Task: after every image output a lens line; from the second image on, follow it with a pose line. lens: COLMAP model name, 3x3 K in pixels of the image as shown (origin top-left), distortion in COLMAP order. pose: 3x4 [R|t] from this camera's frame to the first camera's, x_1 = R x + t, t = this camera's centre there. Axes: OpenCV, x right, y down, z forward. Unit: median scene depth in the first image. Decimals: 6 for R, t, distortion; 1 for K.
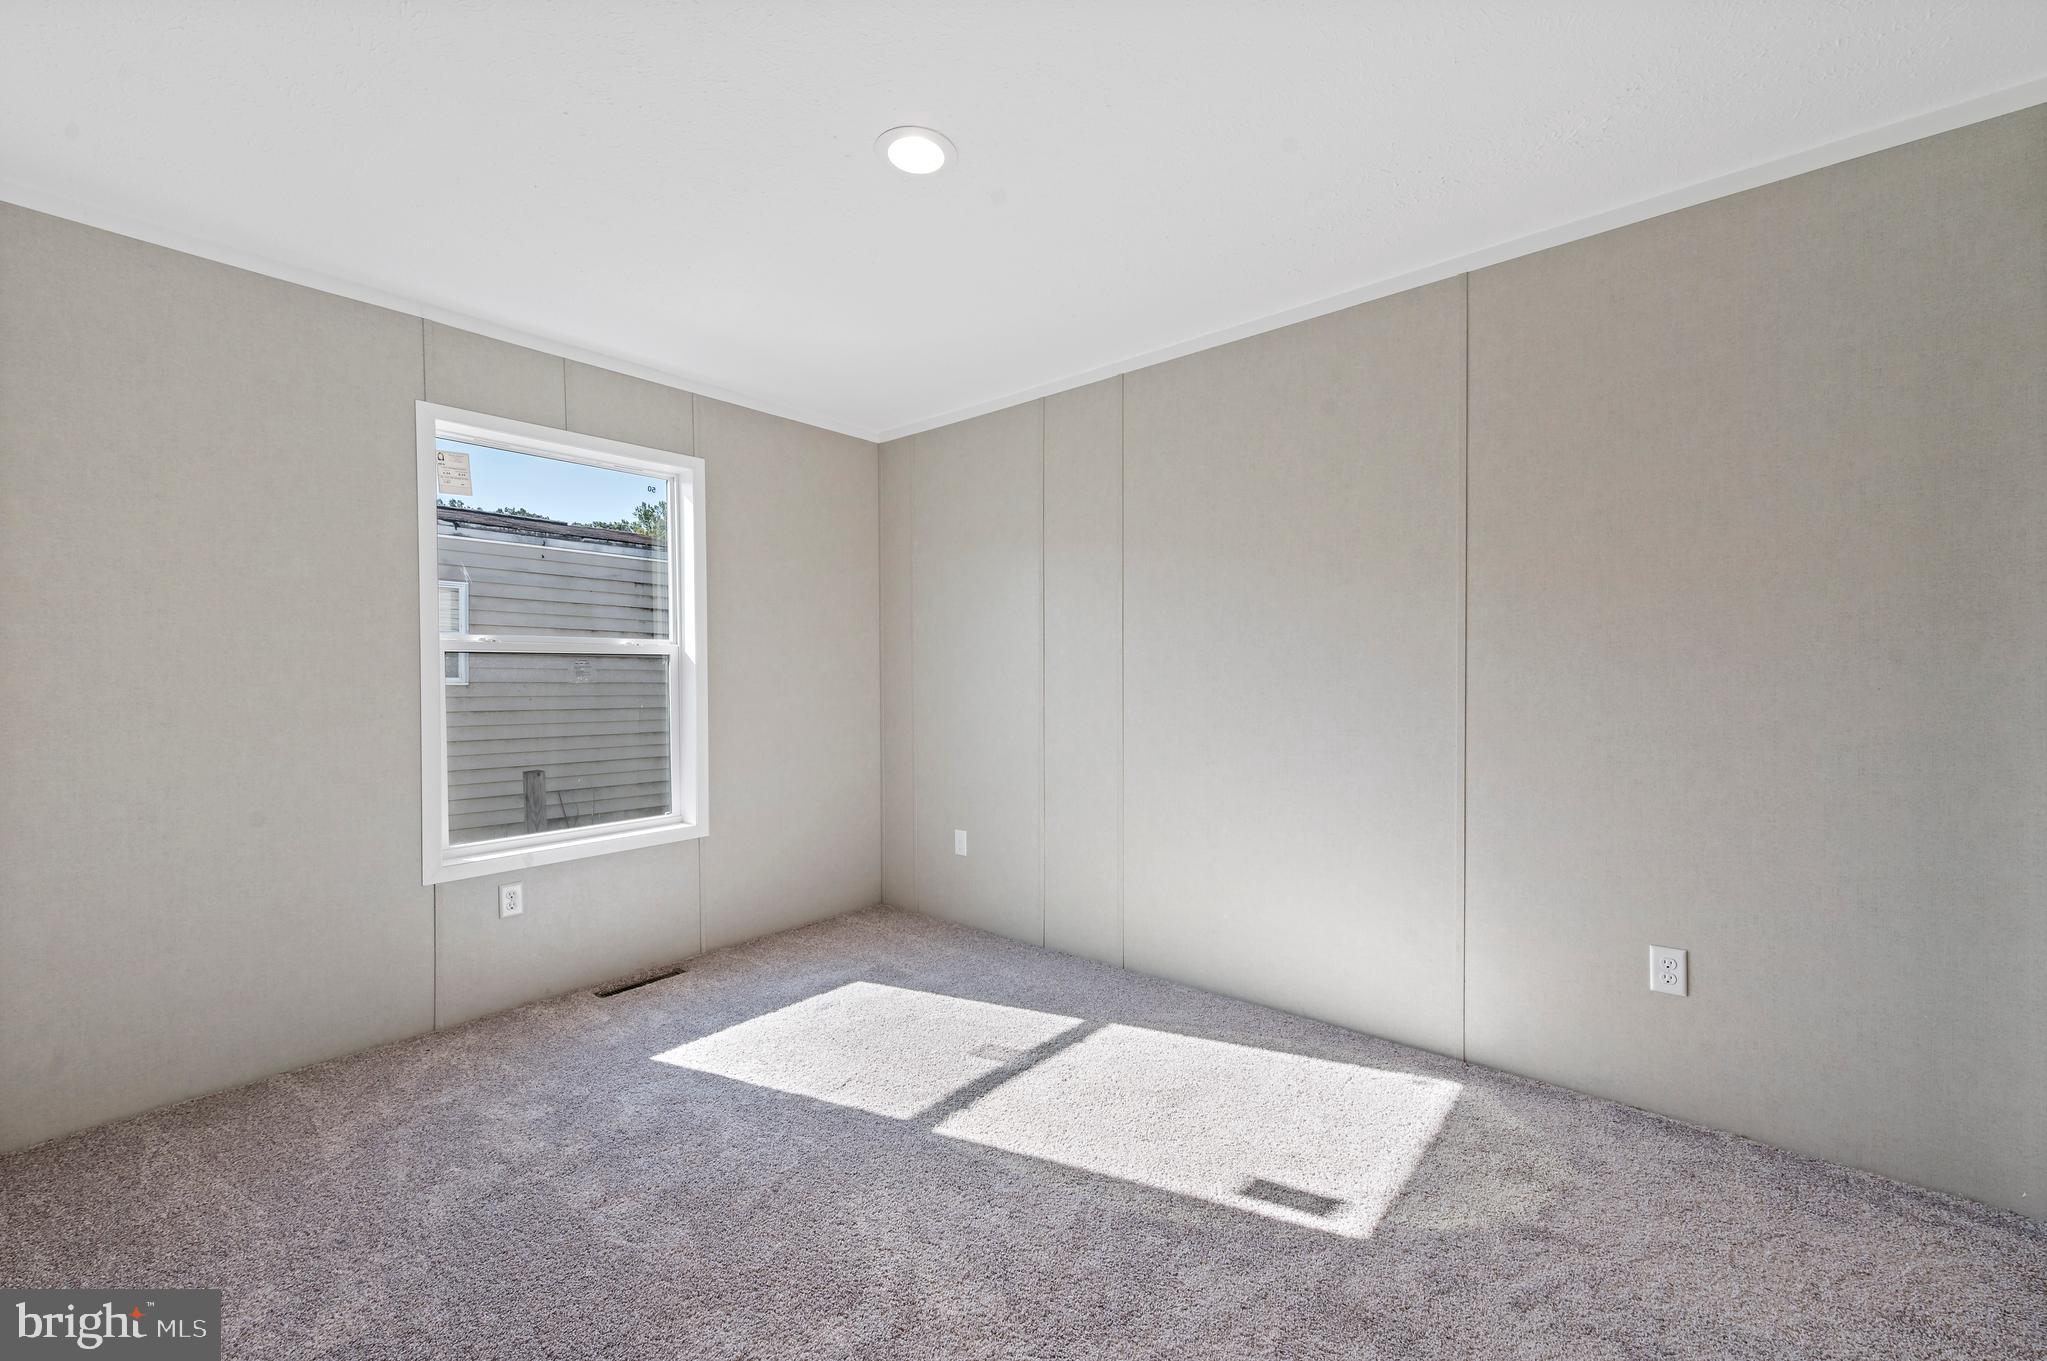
lens RADIAL K [[796.7, 0, 1021.2], [0, 796.7, 666.1], [0, 0, 1]] dist [0.008205, 0.000069]
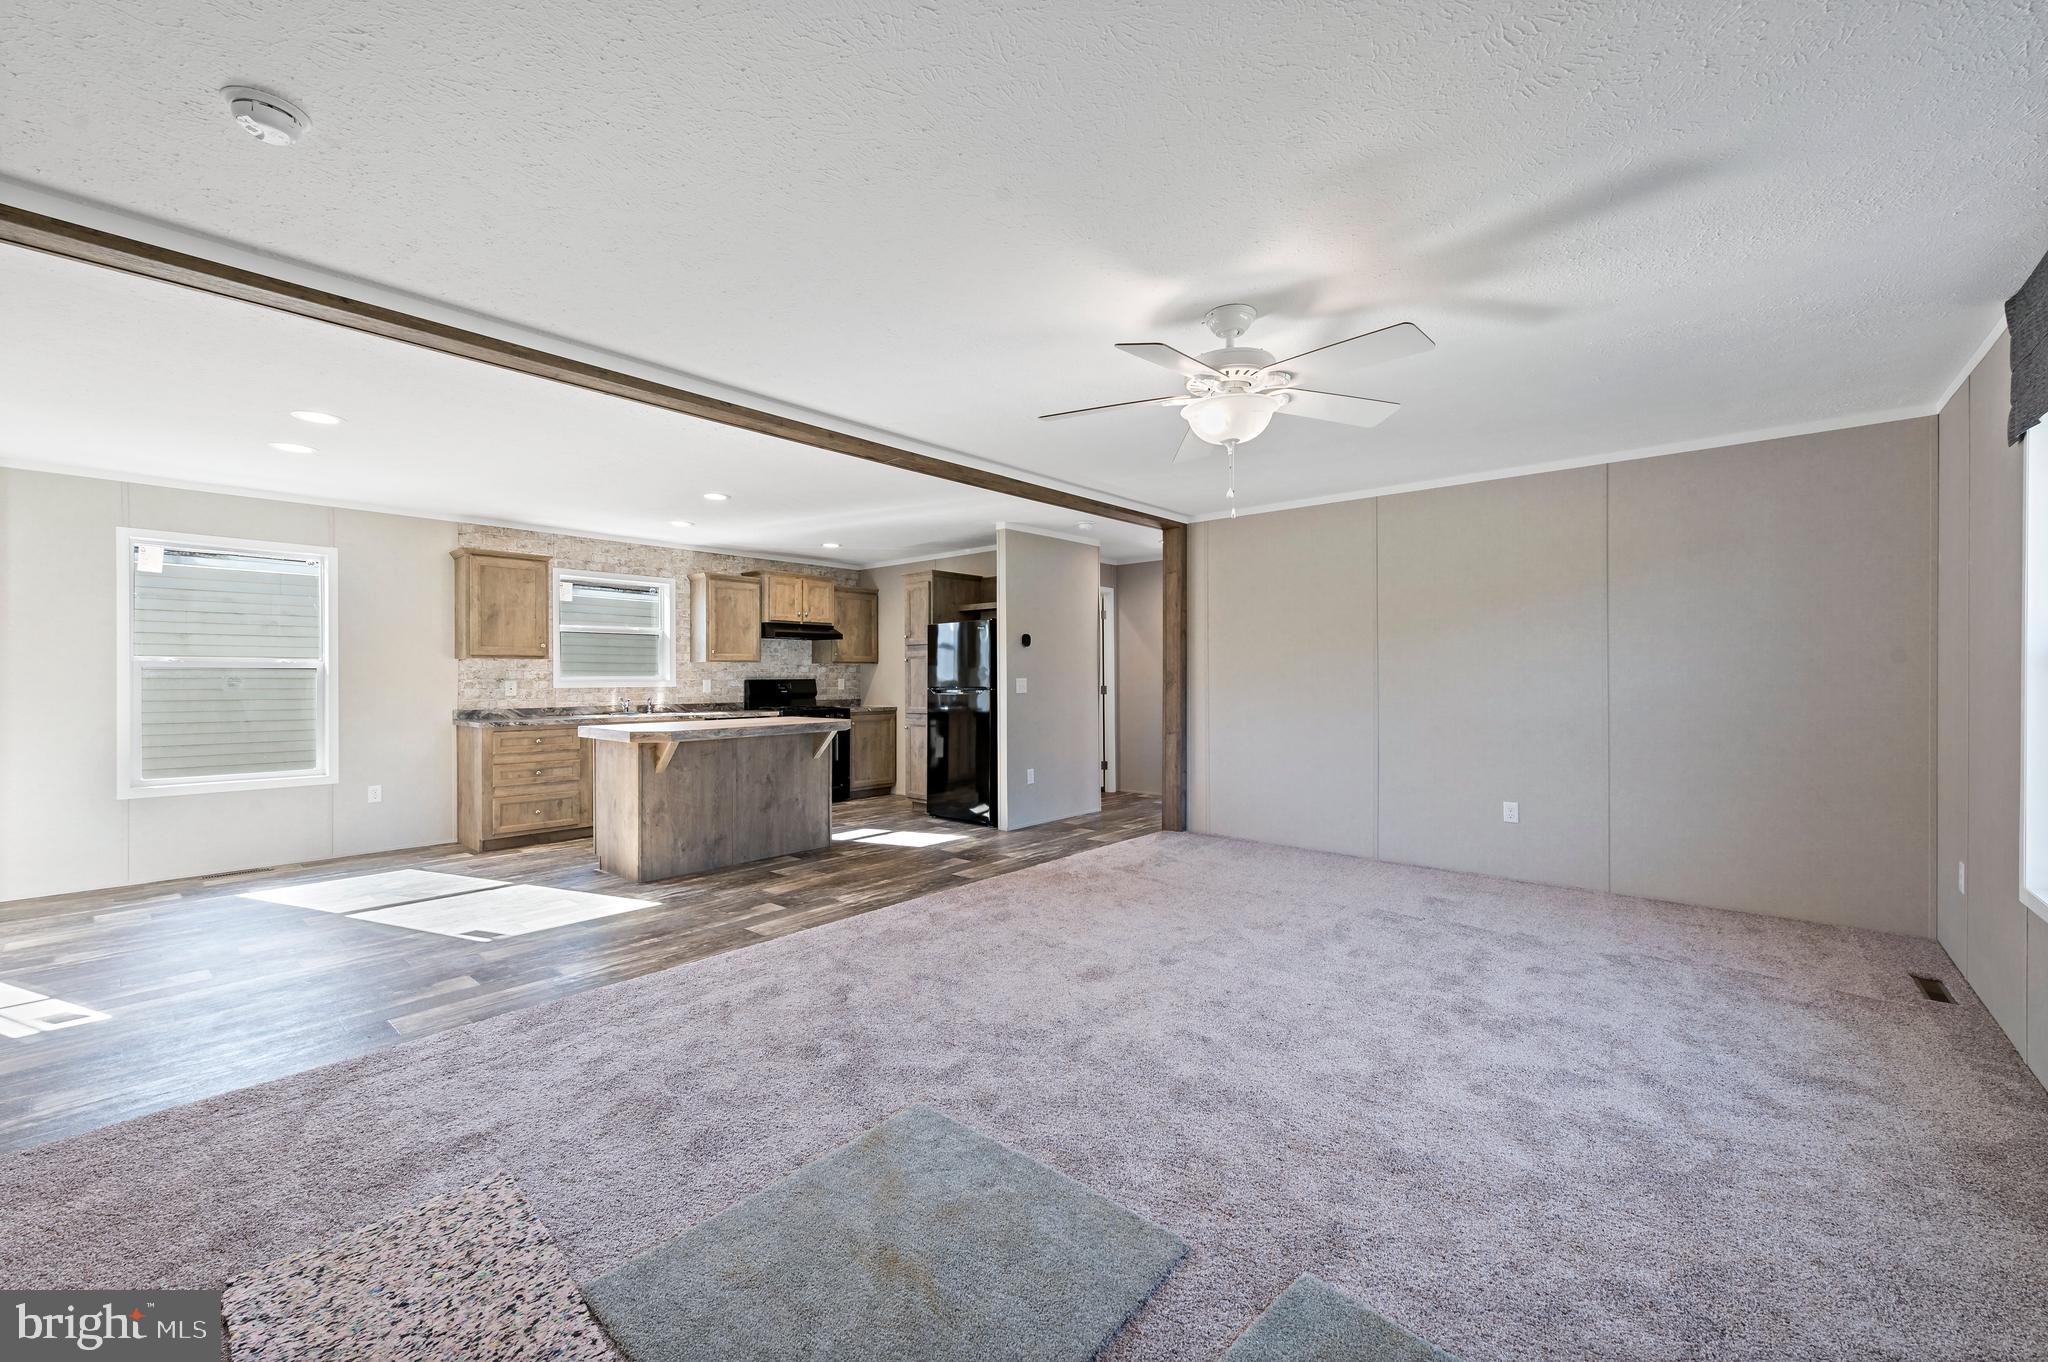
lens RADIAL K [[797.1, 0, 1023.7], [0, 797.1, 687.3], [0, 0, 1]] dist [0.008205, 0.000069]
pose [[0.999904, 0.013856, 0.000377, 0.997555], [-0.013859, 0.999863, 0.009023, -0.013062], [-0.000252, -0.009027, 0.999959, -0.625004]]
